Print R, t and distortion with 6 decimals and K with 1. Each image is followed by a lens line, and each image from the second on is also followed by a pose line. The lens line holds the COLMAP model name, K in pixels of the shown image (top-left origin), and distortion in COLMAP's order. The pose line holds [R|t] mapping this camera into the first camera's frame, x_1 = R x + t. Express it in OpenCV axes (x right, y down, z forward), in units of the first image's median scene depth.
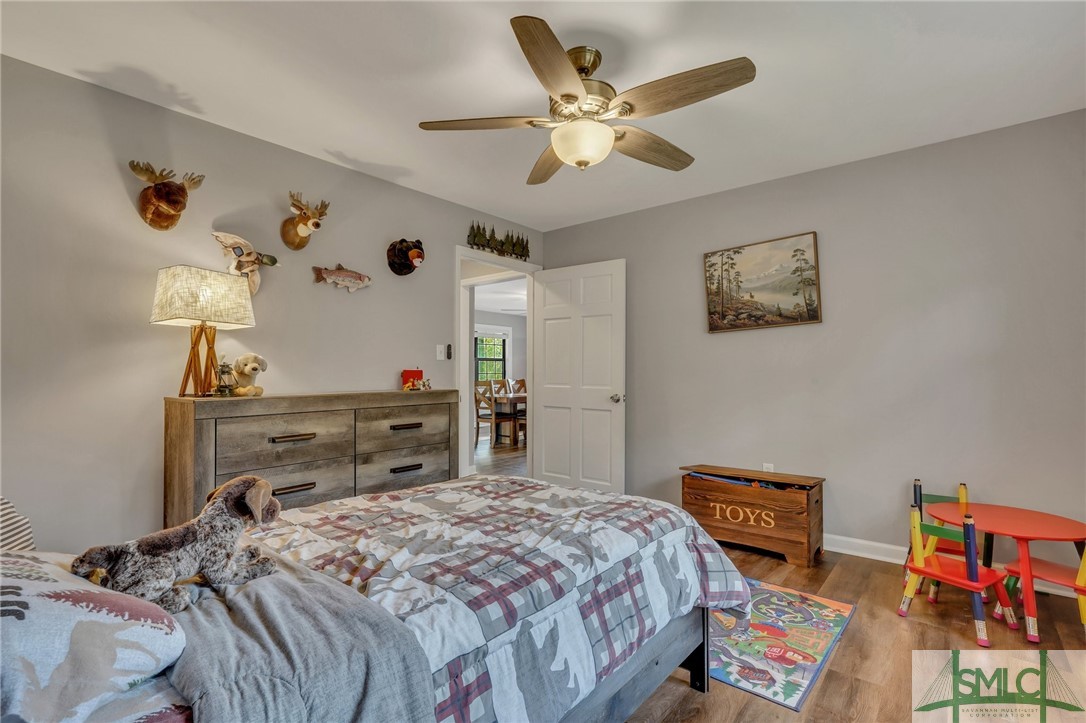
lens RADIAL K [[516.5, 0, 537.7], [0, 516.5, 363.5], [0, 0, 1]] dist [-0.003832, 0.000482]
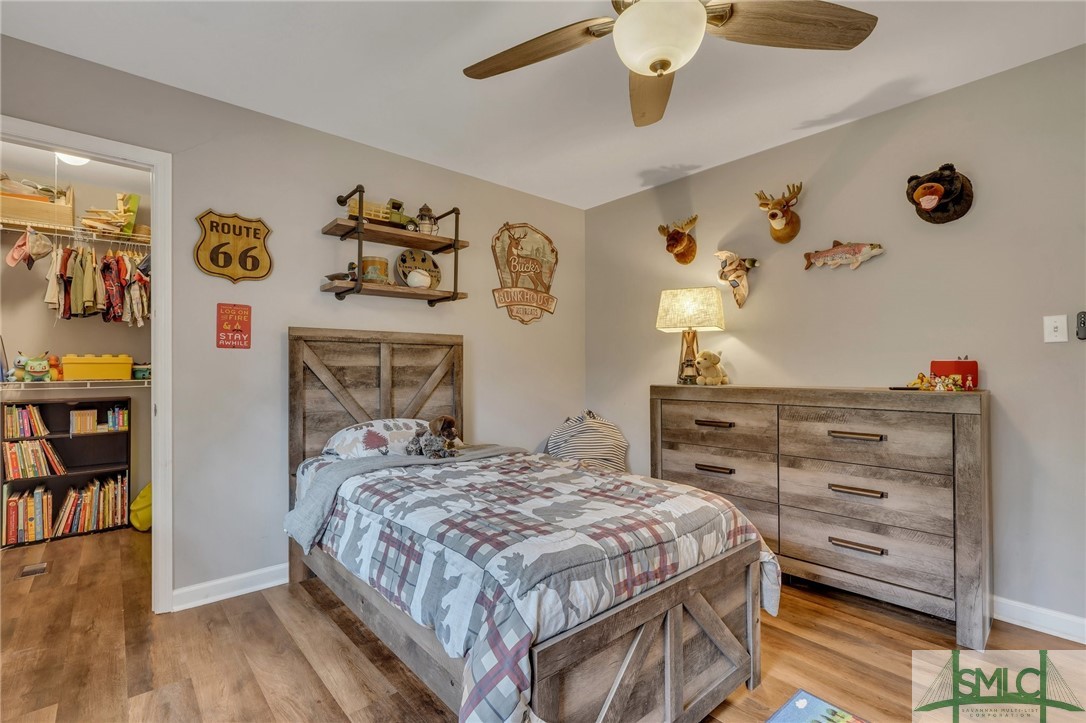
lens RADIAL K [[498.4, 0, 539.5], [0, 498.4, 363.5], [0, 0, 1]] dist [-0.001225, 0.000364]
pose [[-0.157099, -0.003117, -0.987578, 0.656554], [0.022449, 0.999725, -0.006727, 0.011417], [0.987328, -0.023227, -0.156985, 0.787949]]
